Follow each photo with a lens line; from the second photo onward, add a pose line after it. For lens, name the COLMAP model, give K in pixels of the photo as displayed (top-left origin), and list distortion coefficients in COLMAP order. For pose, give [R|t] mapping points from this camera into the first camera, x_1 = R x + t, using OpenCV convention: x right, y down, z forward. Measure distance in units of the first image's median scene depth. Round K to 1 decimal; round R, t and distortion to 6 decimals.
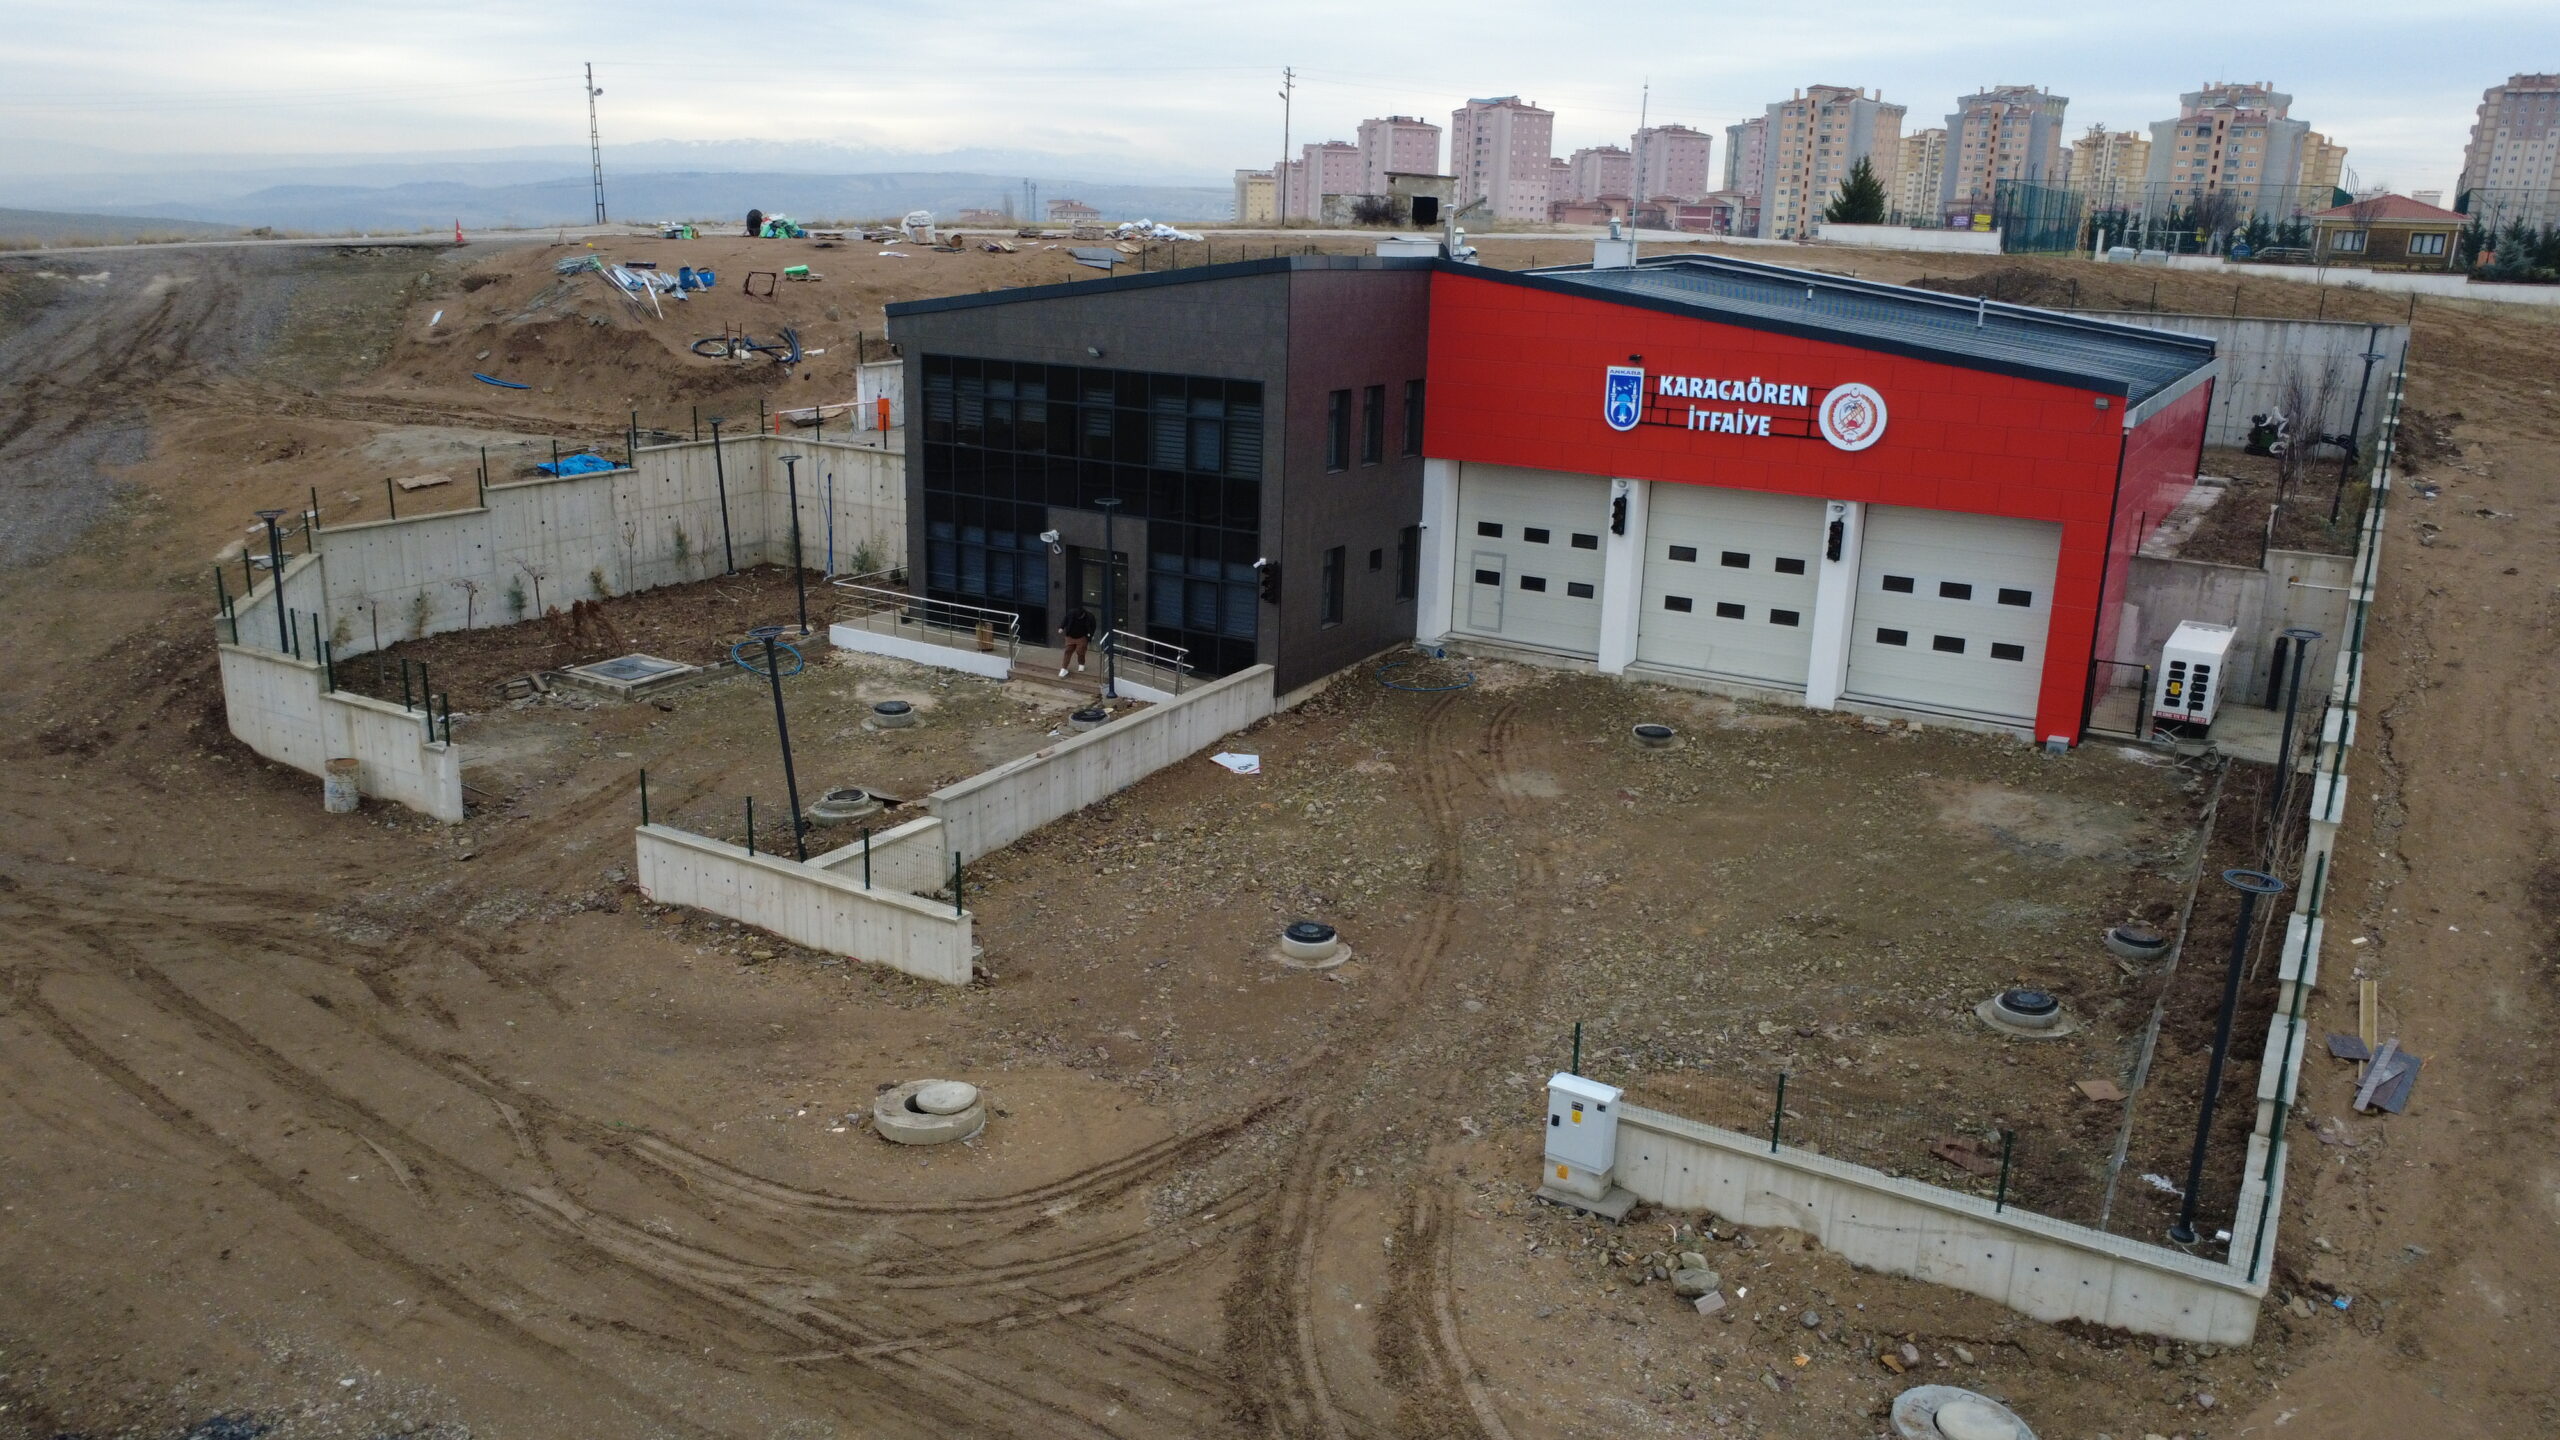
lens RADIAL K [[1858.9, 0, 1280.0], [0, 1858.9, 720.0], [0, 0, 1]] dist [0.001001, -0.005547]
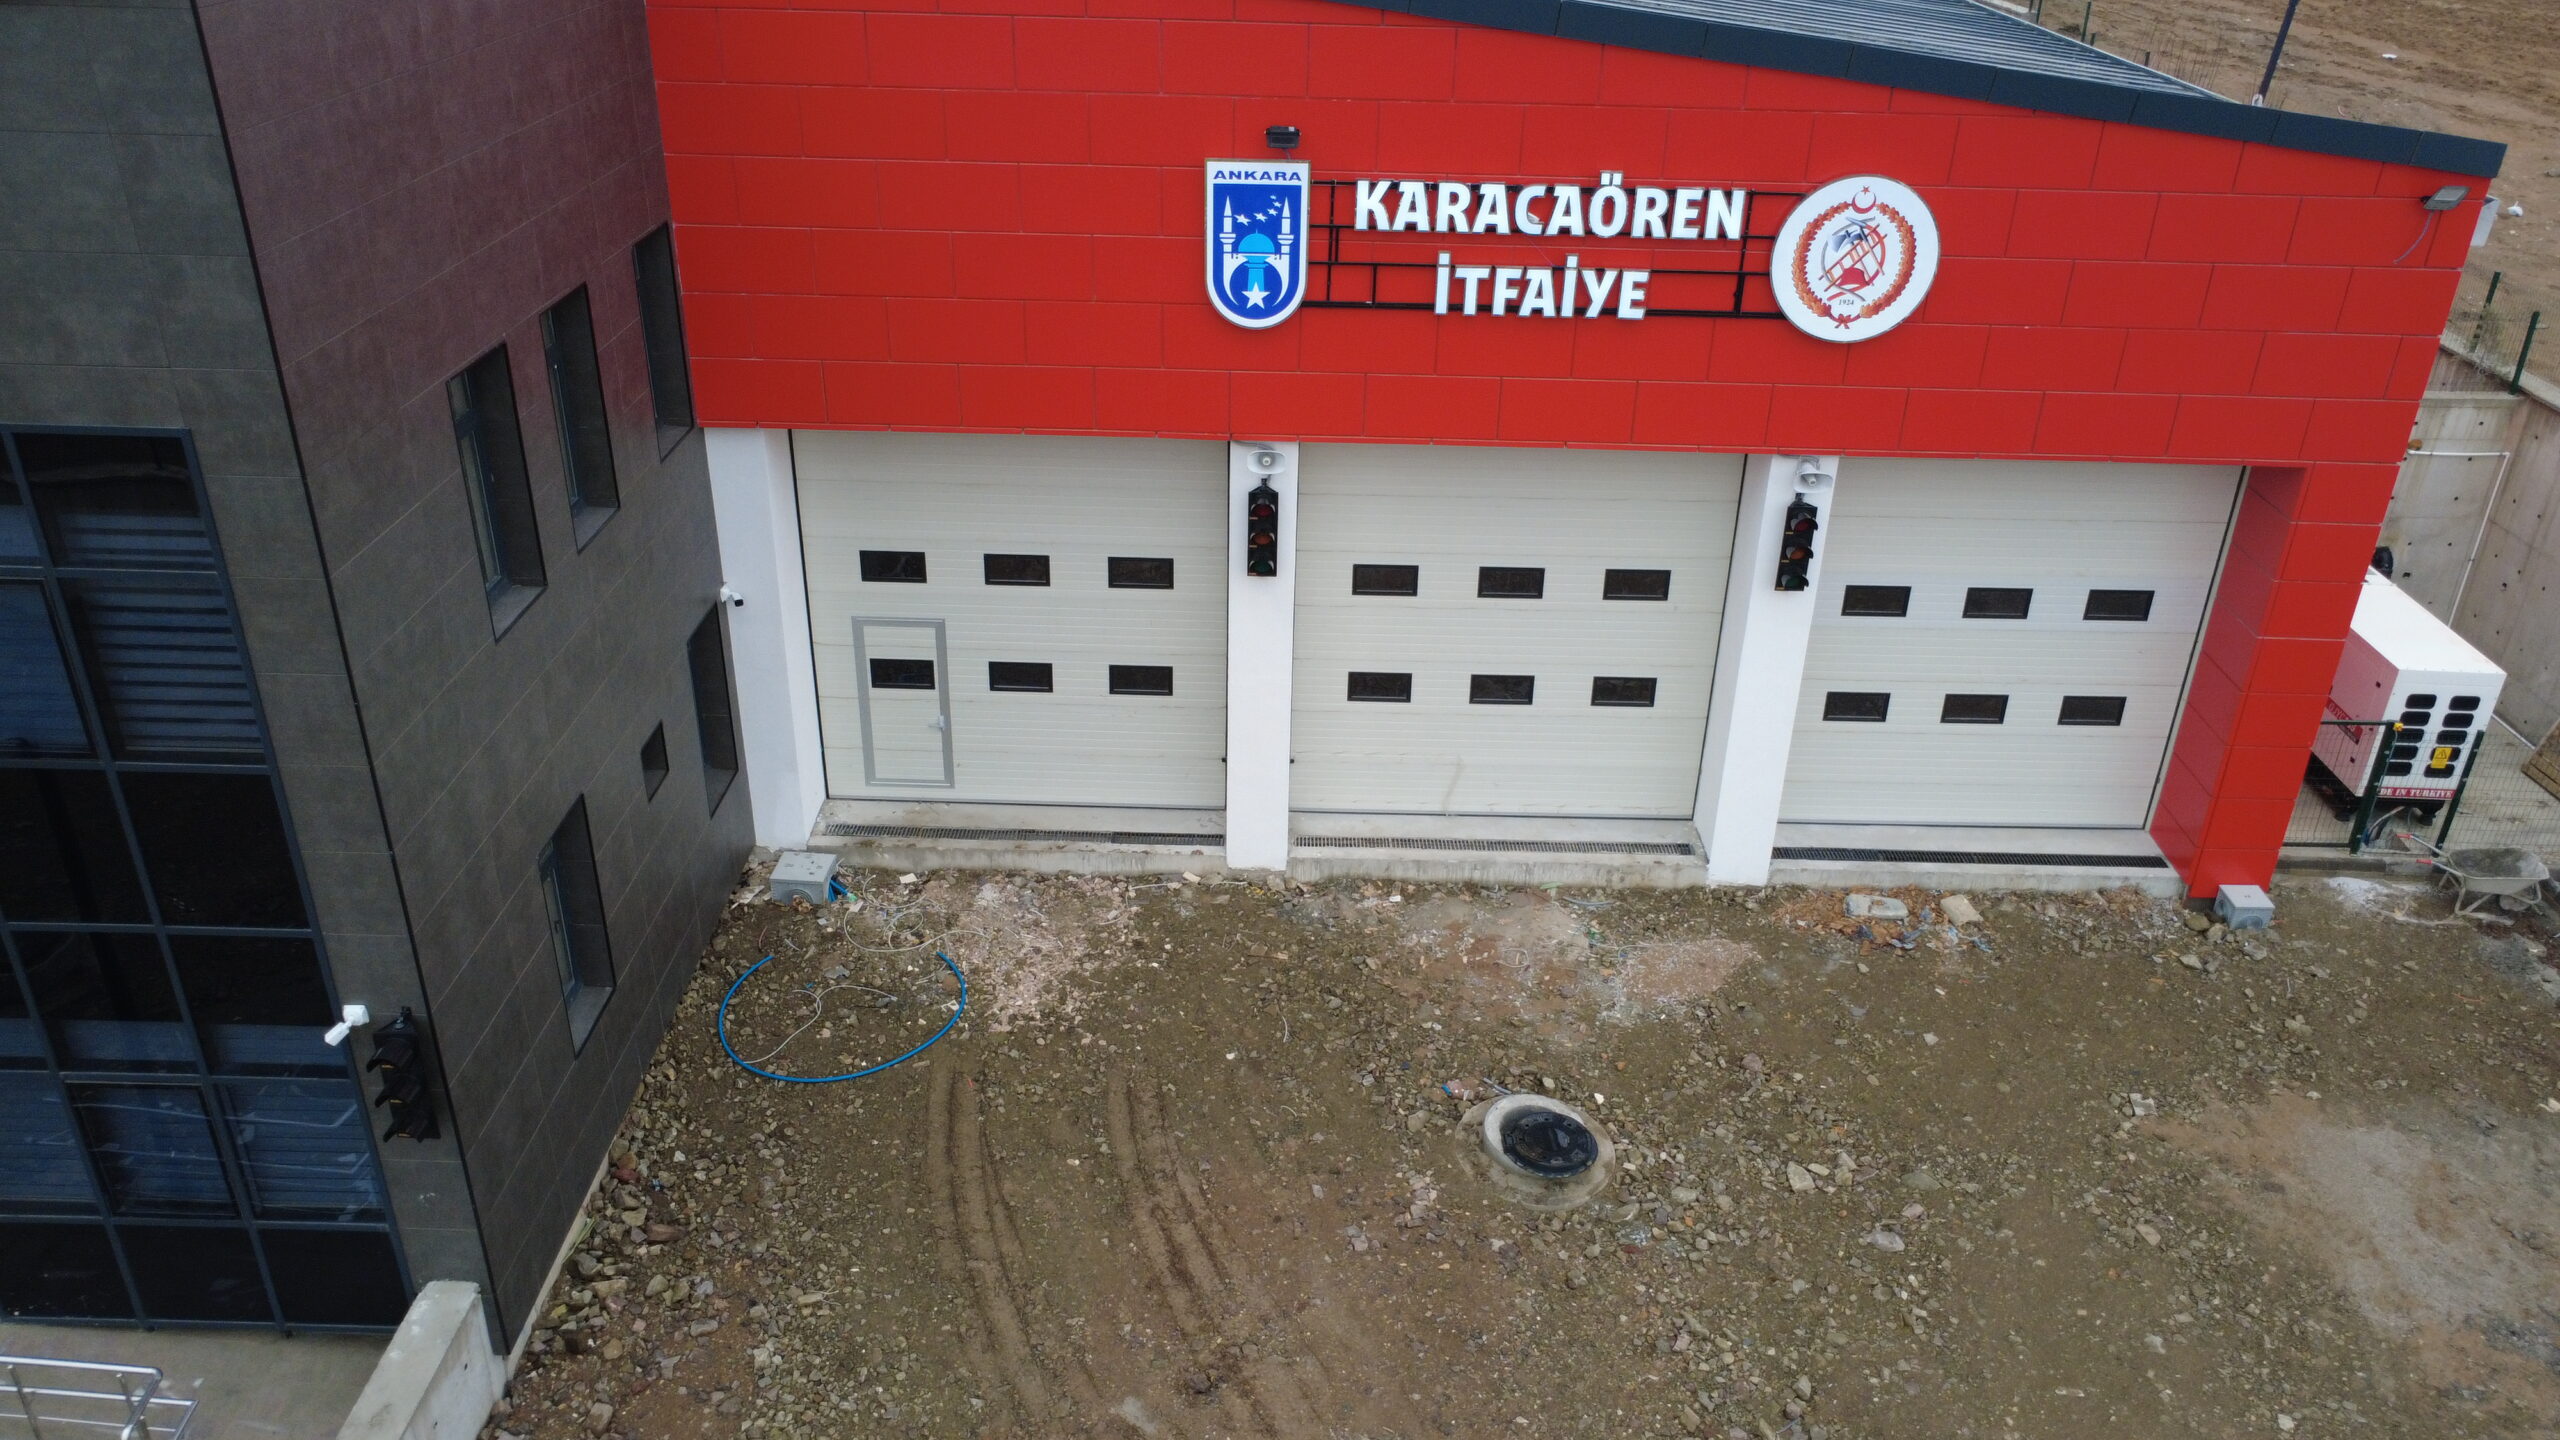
lens RADIAL K [[1858.9, 0, 1280.0], [0, 1858.9, 720.0], [0, 0, 1]] dist [0.001001, -0.005547]
pose [[0.863878, -0.241346, 0.442116, -0.001687], [0.136293, 0.956994, 0.256100, -0.180876], [-0.484911, -0.160982, 0.859620, 0.672084]]
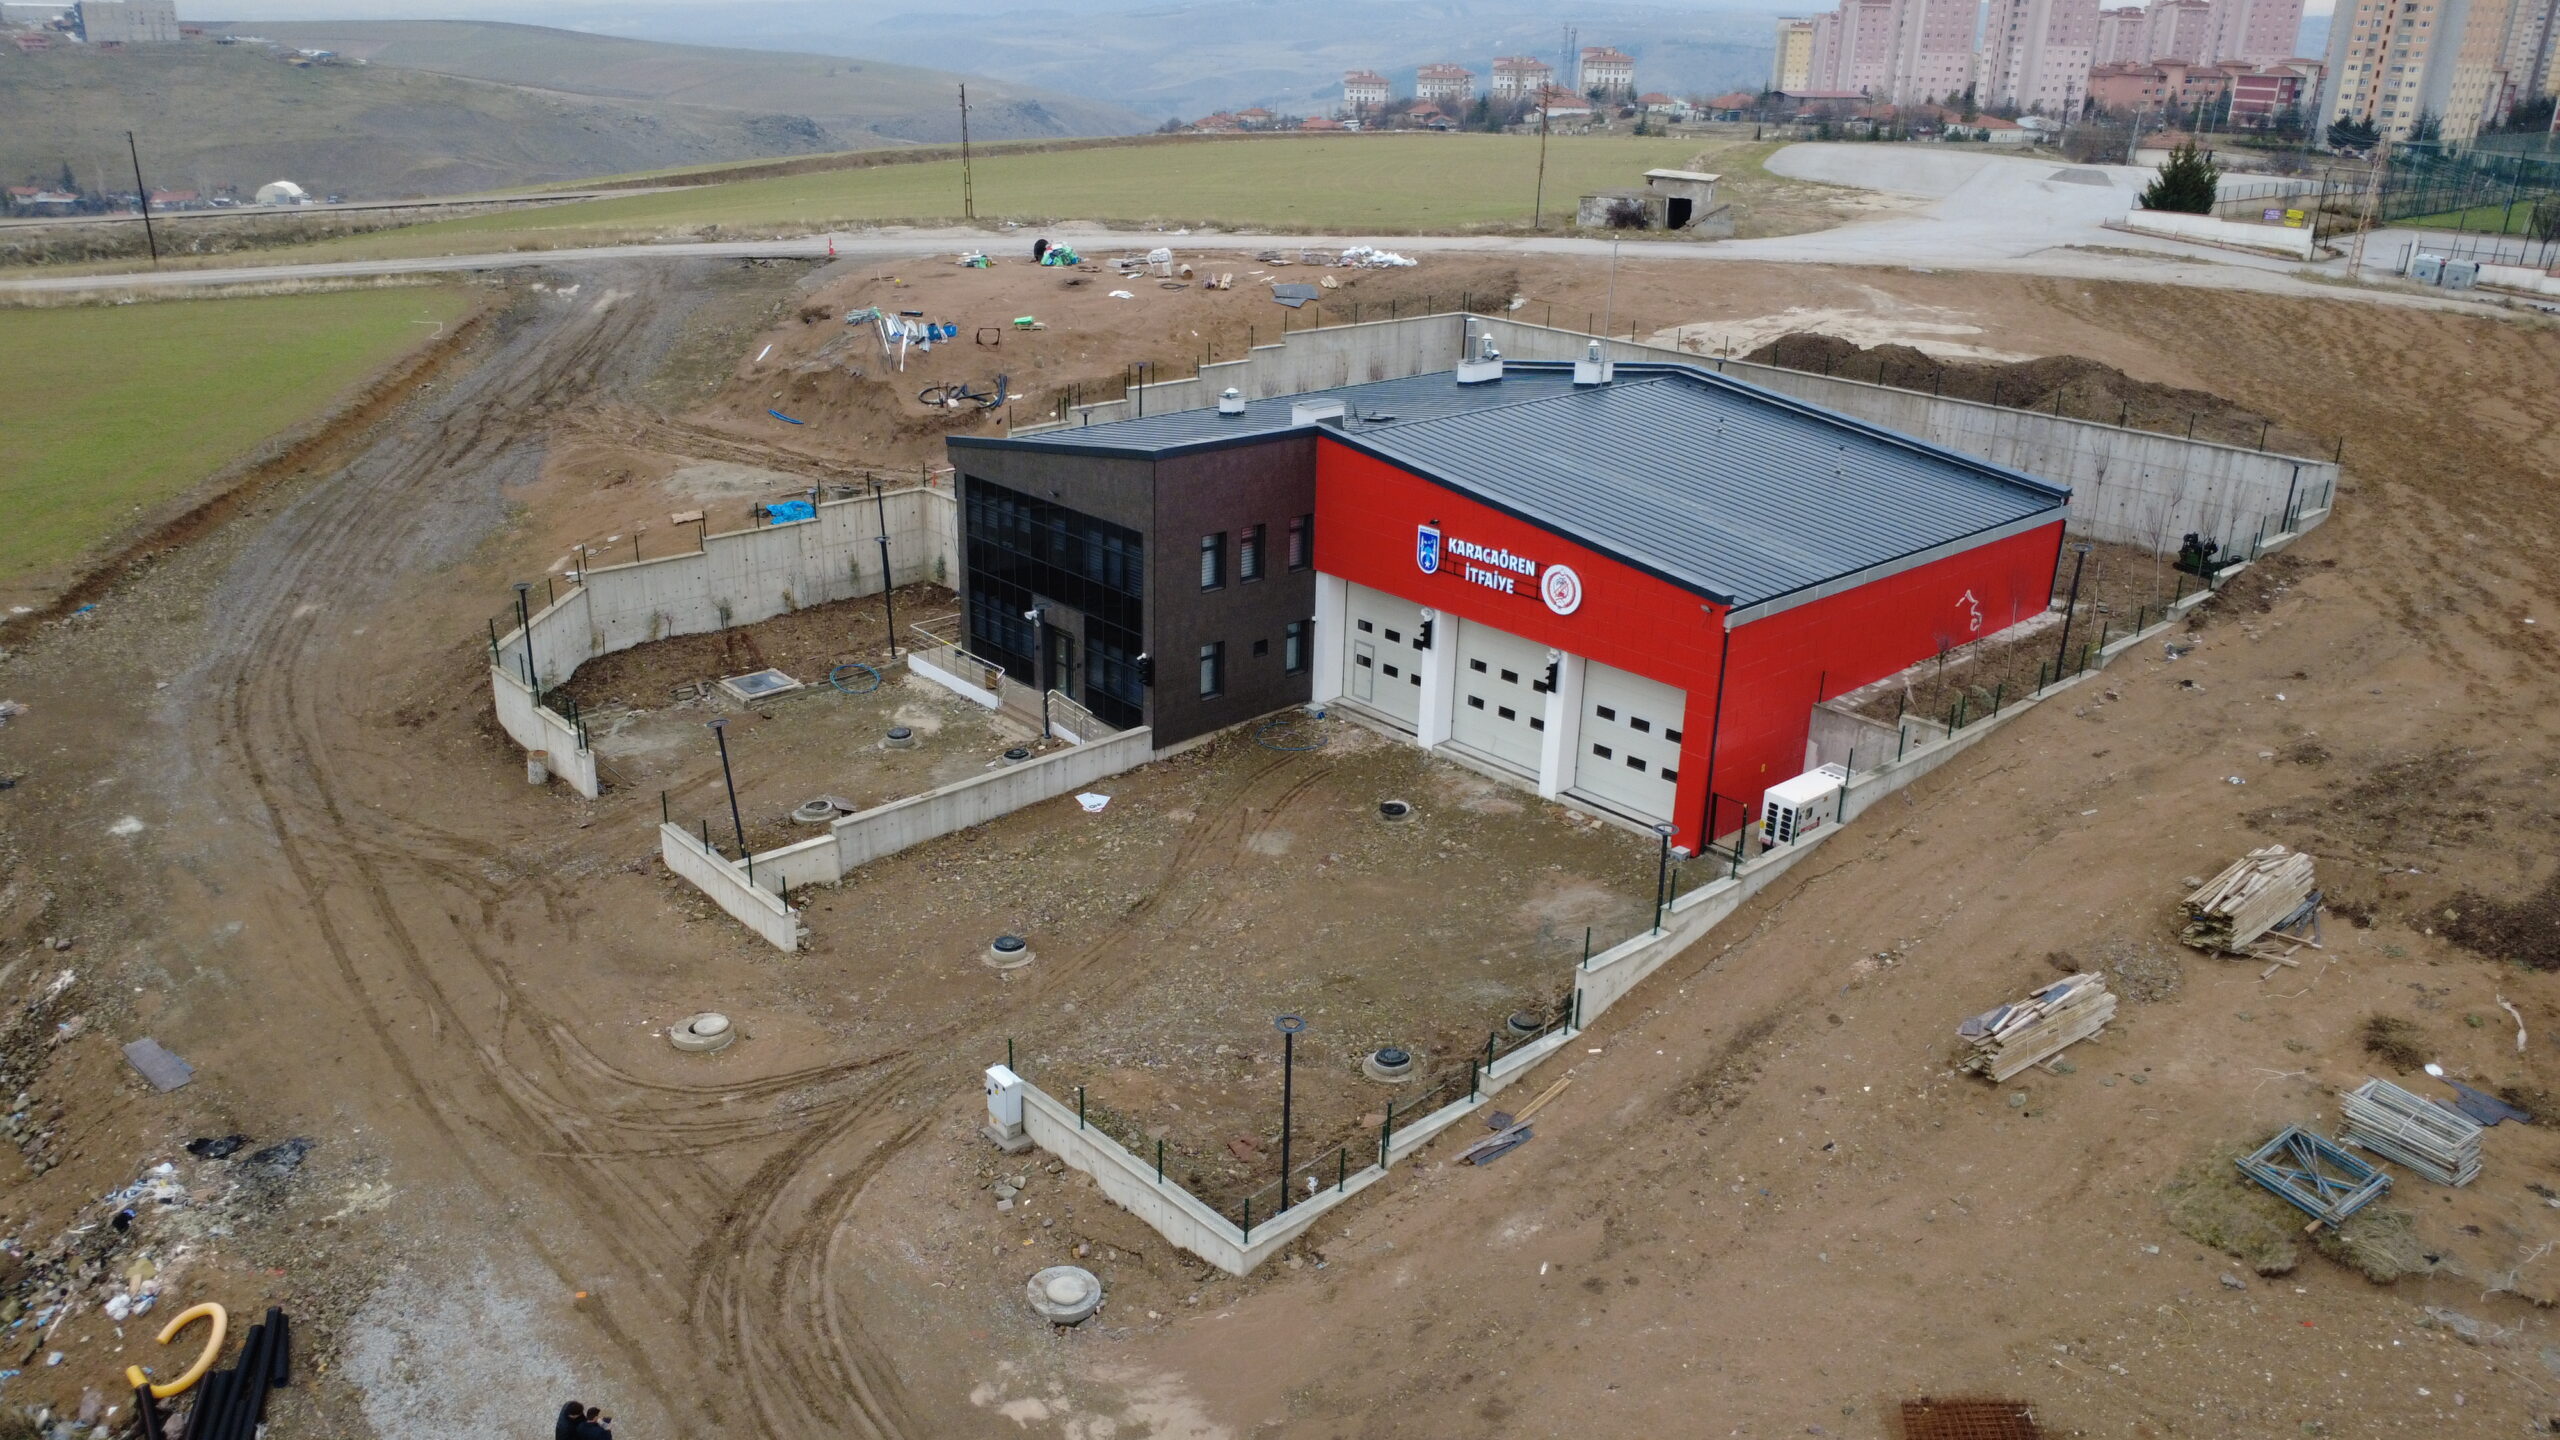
lens RADIAL K [[1858.9, 0, 1280.0], [0, 1858.9, 720.0], [0, 0, 1]] dist [0.001001, -0.005547]
pose [[0.957454, 0.098351, -0.271308, 0.466656], [-0.074484, 0.992500, 0.096932, -0.177411], [0.278807, -0.072600, 0.957599, -0.318274]]
